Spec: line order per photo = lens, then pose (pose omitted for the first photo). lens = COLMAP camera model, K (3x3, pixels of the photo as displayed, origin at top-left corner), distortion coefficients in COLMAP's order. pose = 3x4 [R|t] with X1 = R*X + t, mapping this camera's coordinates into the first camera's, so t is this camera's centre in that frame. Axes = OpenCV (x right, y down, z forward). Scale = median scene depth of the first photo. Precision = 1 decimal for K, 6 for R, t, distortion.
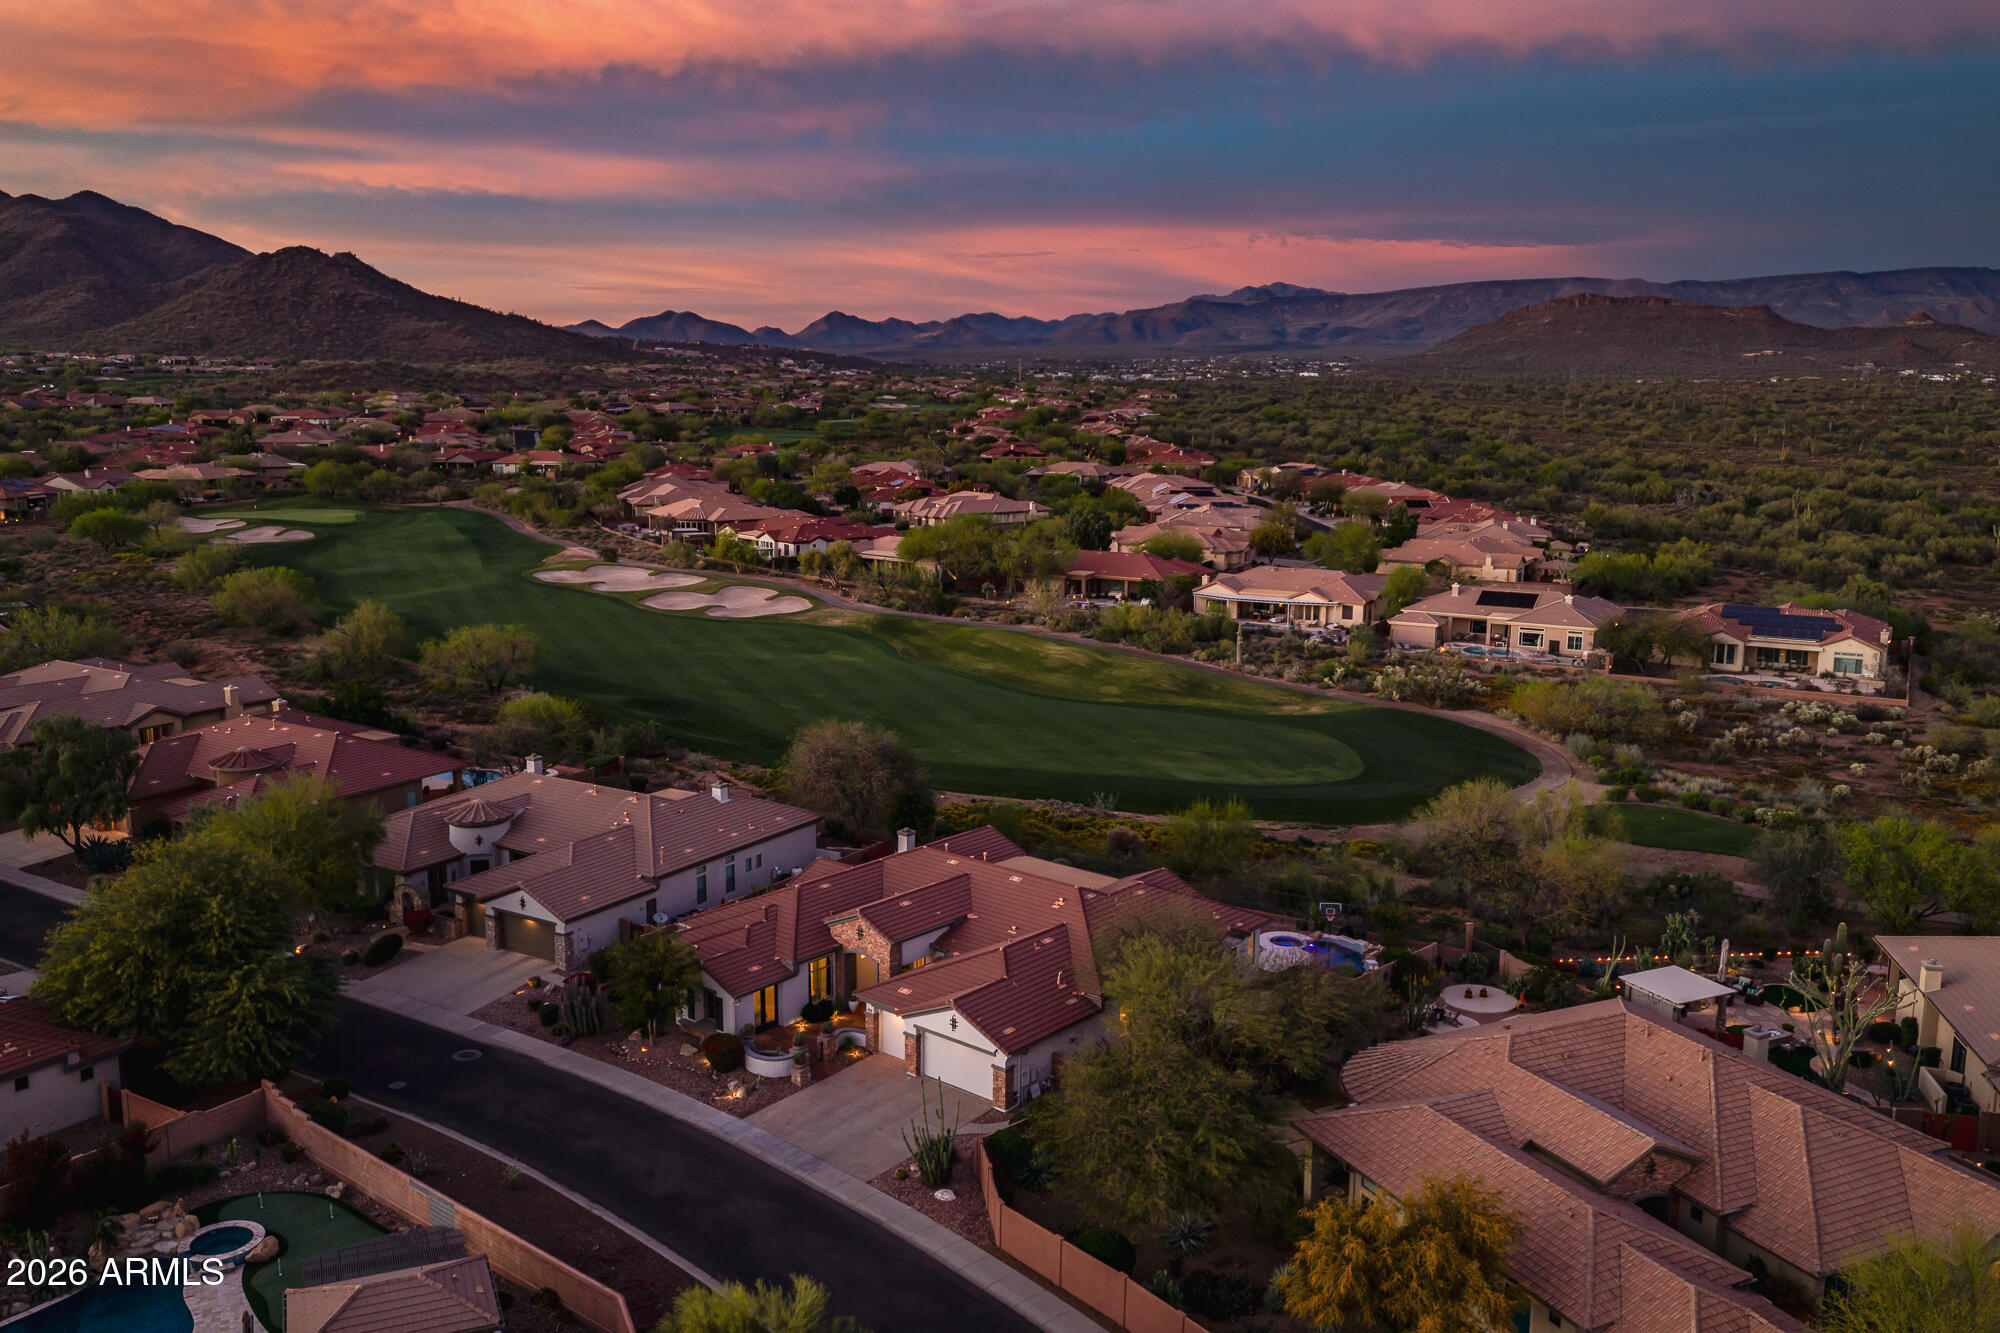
lens RADIAL K [[1661.7, 0, 1005.5], [0, 1661.7, 666.8], [0, 0, 1]] dist [0.011394, -0.015263]
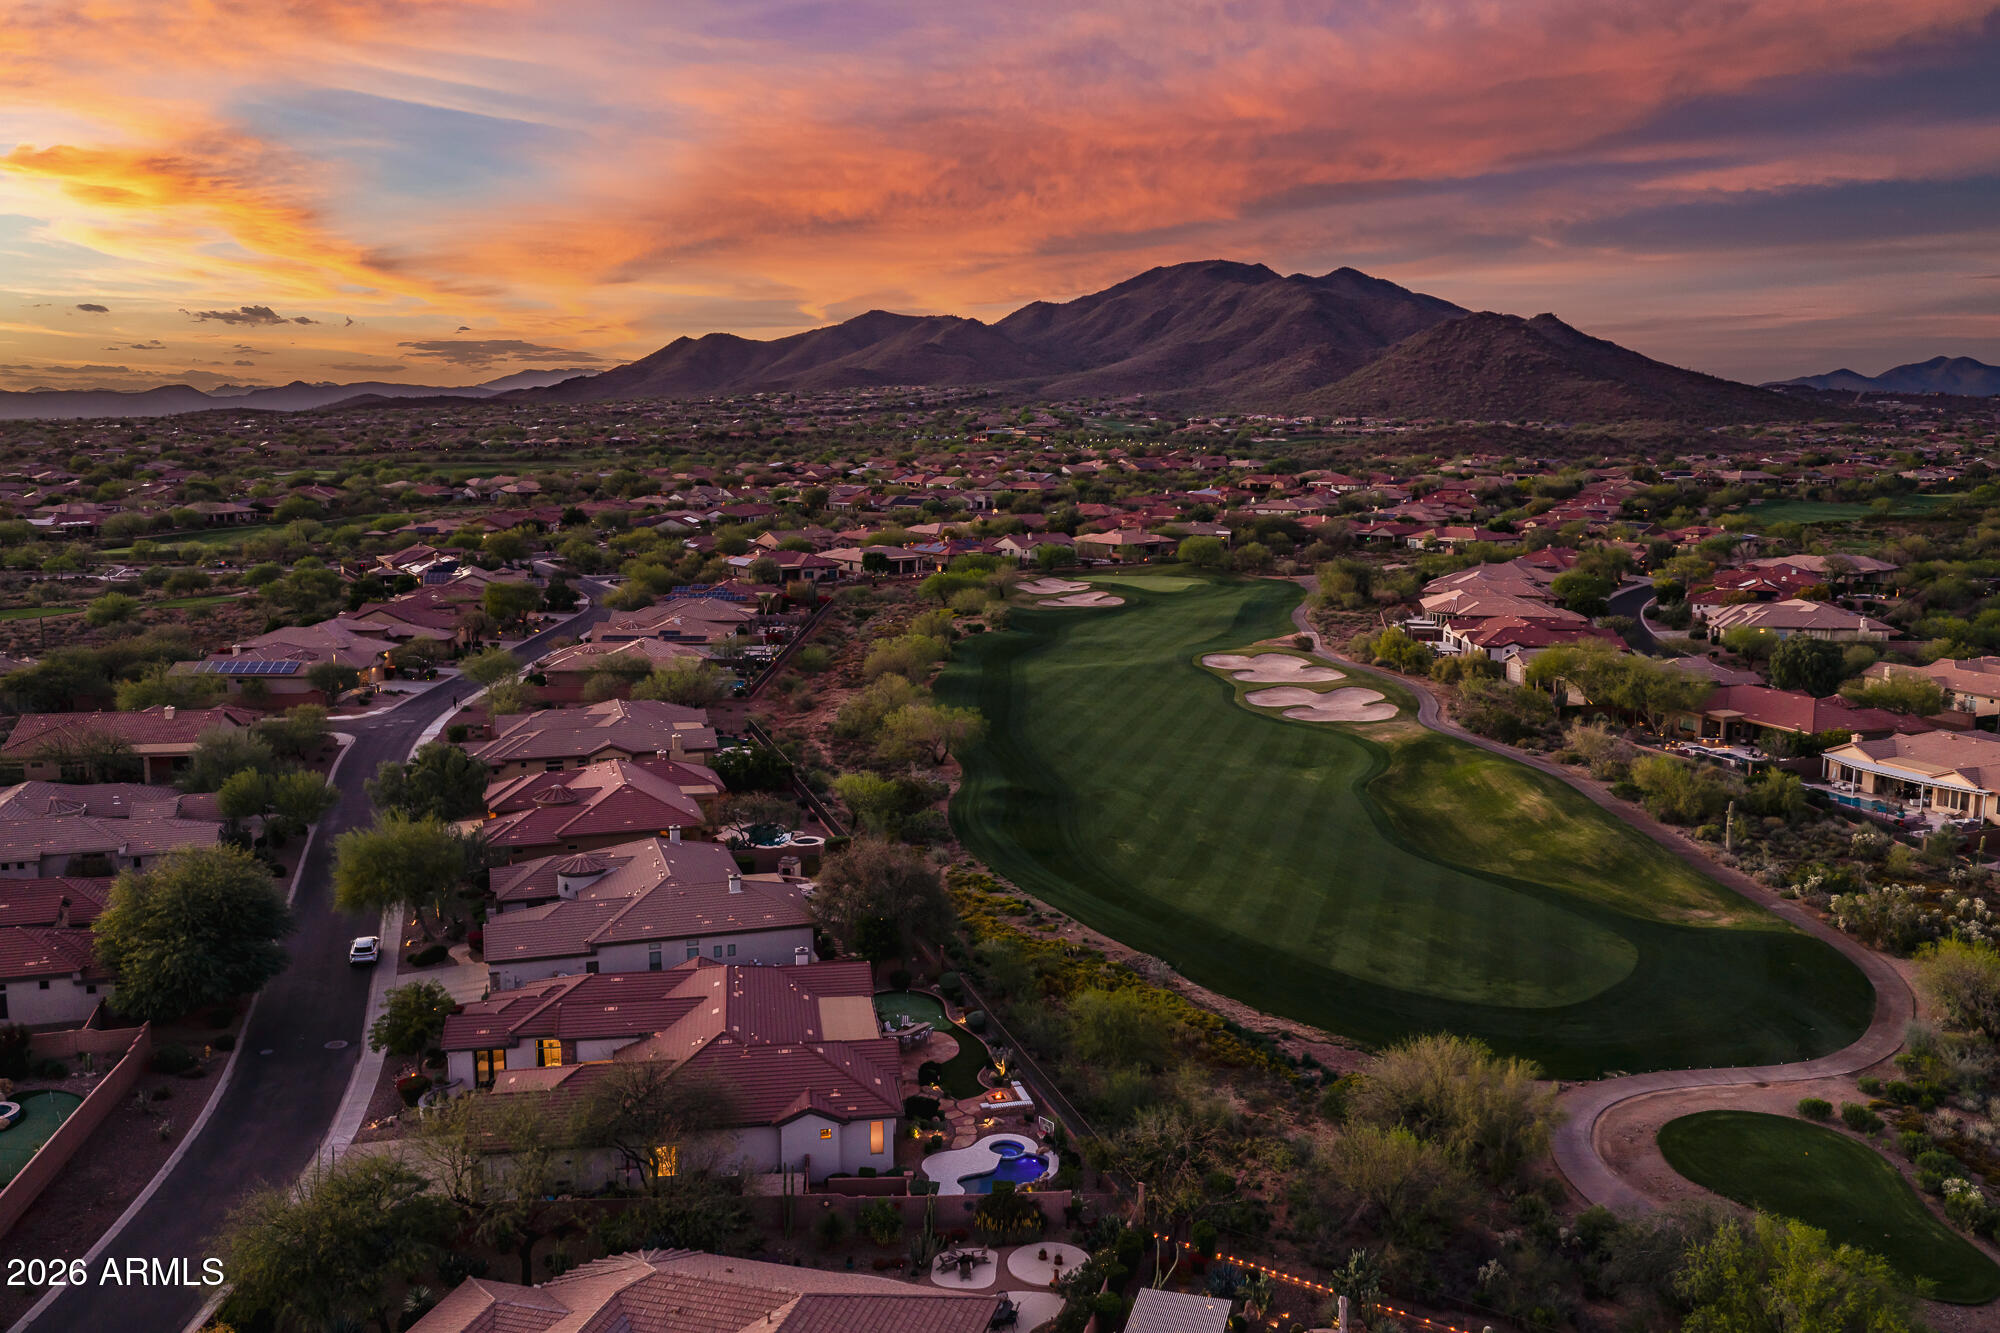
lens RADIAL K [[1661.7, 0, 1005.5], [0, 1661.7, 666.8], [0, 0, 1]] dist [0.011394, -0.015263]
pose [[0.755109, 0.094875, -0.648698, 0.346086], [-0.114026, 0.993398, 0.012559, -0.053805], [0.645607, 0.064485, 0.760942, 0.122861]]
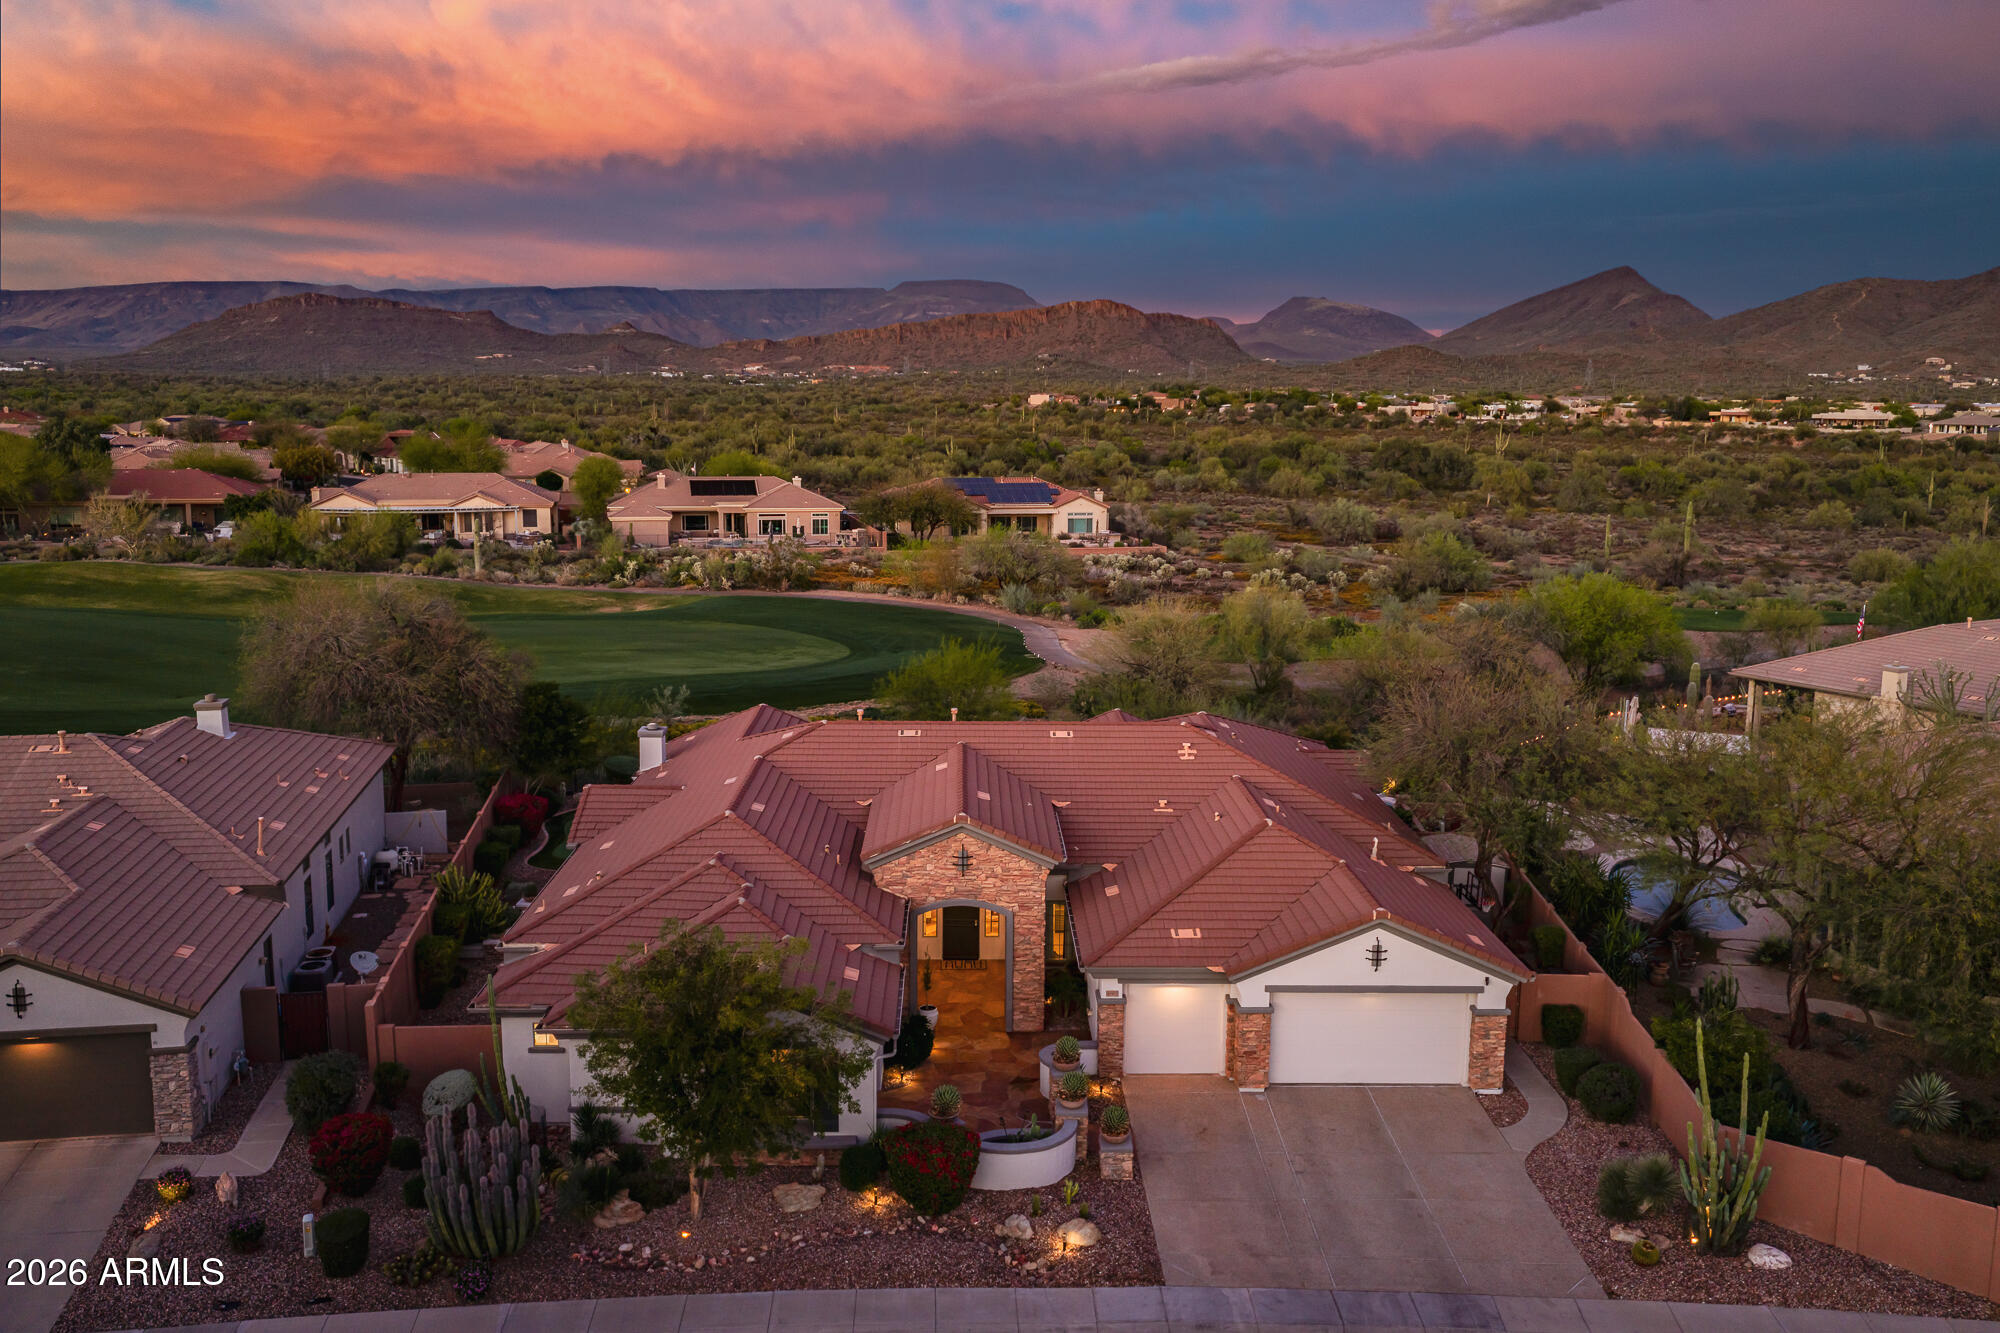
lens RADIAL K [[1661.7, 0, 1005.5], [0, 1661.7, 666.8], [0, 0, 1]] dist [0.011394, -0.015263]
pose [[0.746680, -0.111076, 0.655844, -0.155654], [0.114949, 0.992673, 0.037254, 0.034528], [-0.655176, 0.047572, 0.753977, 0.247595]]
